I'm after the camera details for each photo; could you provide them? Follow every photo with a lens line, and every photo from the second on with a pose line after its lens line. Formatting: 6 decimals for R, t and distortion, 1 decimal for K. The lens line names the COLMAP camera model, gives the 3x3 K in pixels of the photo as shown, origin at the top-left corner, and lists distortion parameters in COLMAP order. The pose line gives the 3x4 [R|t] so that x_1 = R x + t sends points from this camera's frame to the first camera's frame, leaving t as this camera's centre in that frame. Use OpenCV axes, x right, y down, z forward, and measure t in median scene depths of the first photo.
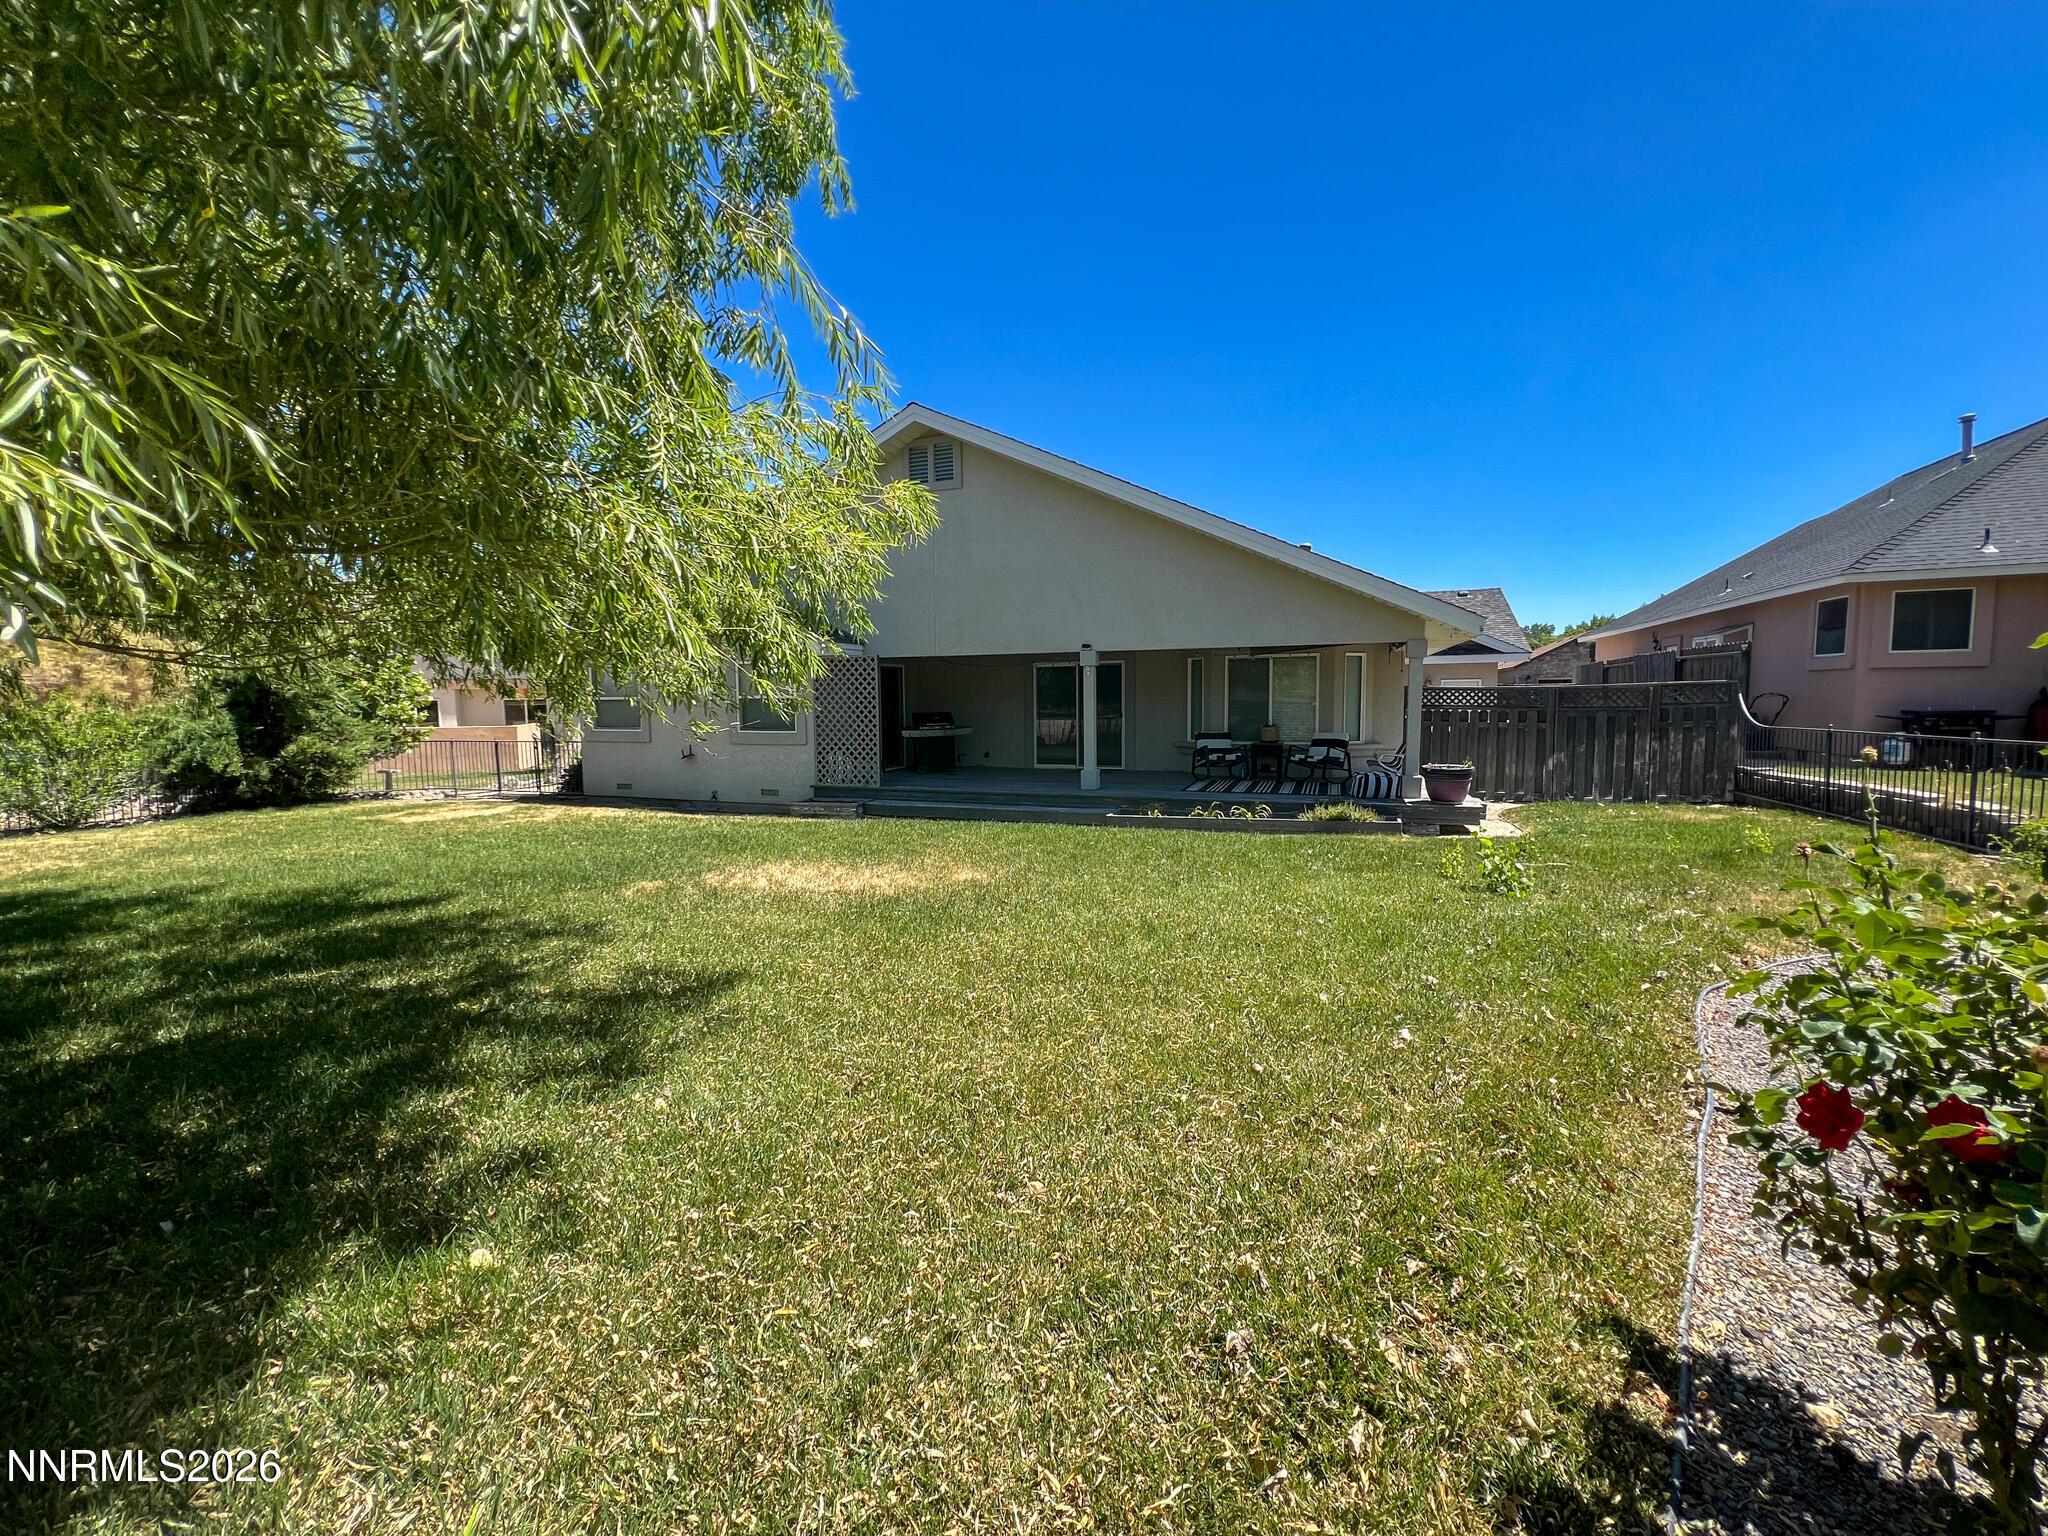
lens RADIAL K [[820.3, 0, 1023.7], [0, 820.3, 775.2], [0, 0, 1]] dist [-0.002146, 0.000742]
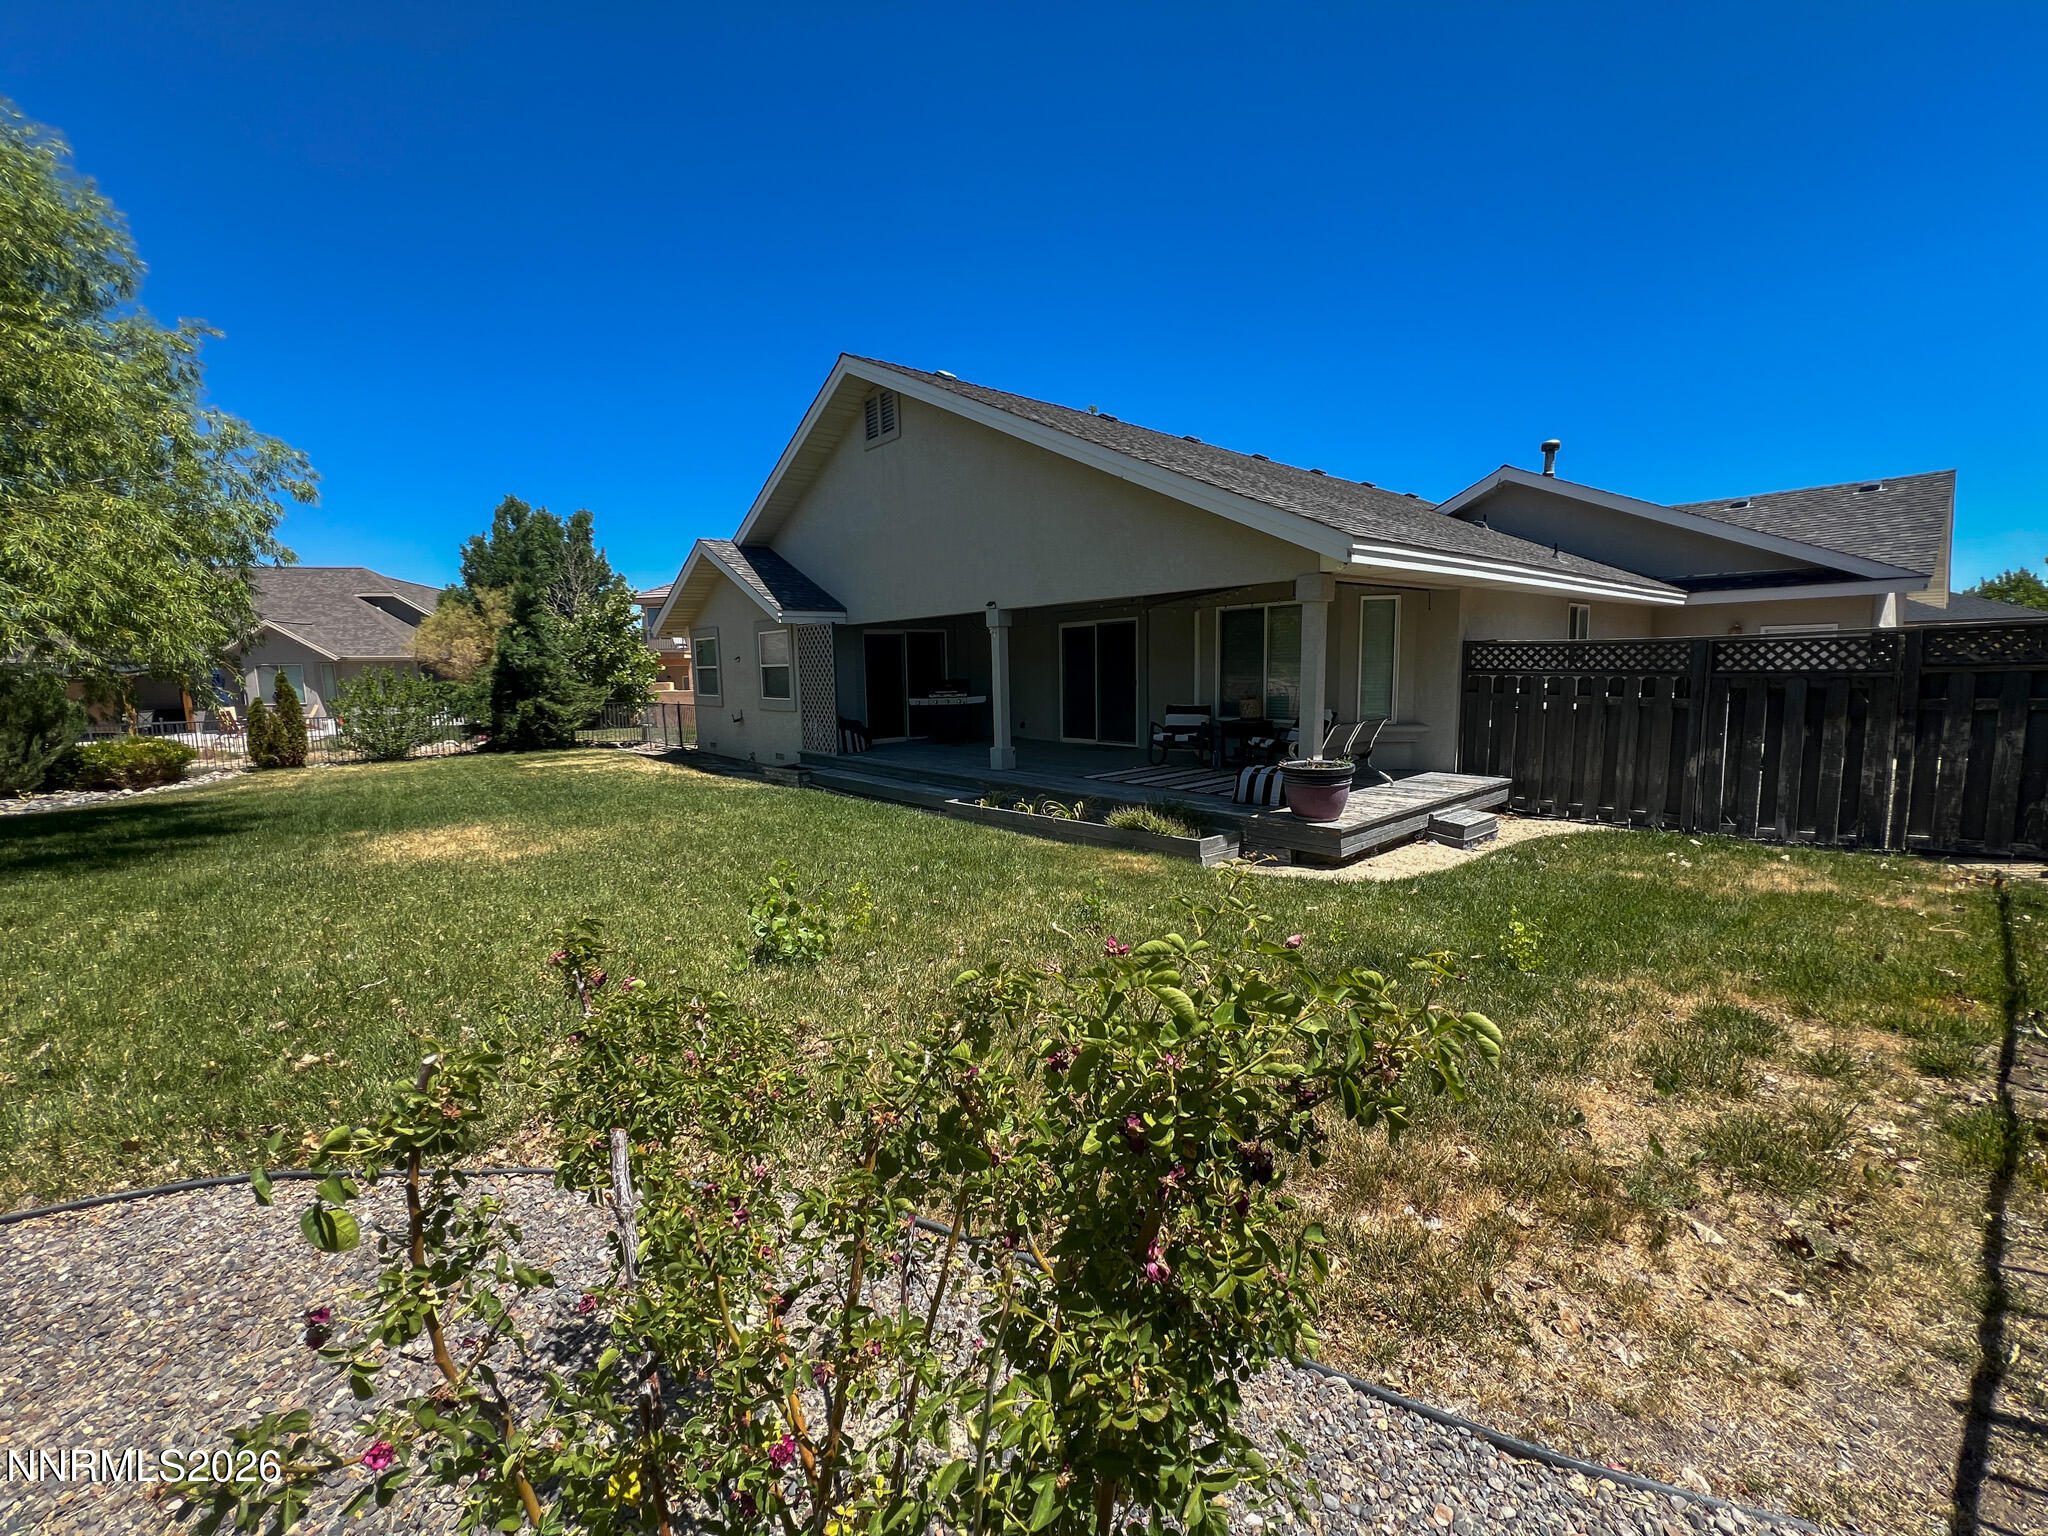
lens RADIAL K [[820.3, 0, 1023.2], [0, 820.3, 770.4], [0, 0, 1]] dist [-0.002146, 0.000742]
pose [[0.873249, 0.052780, -0.484408, 0.503180], [-0.033737, 0.998280, 0.047951, -0.023292], [0.486106, -0.025531, 0.873527, 0.239648]]
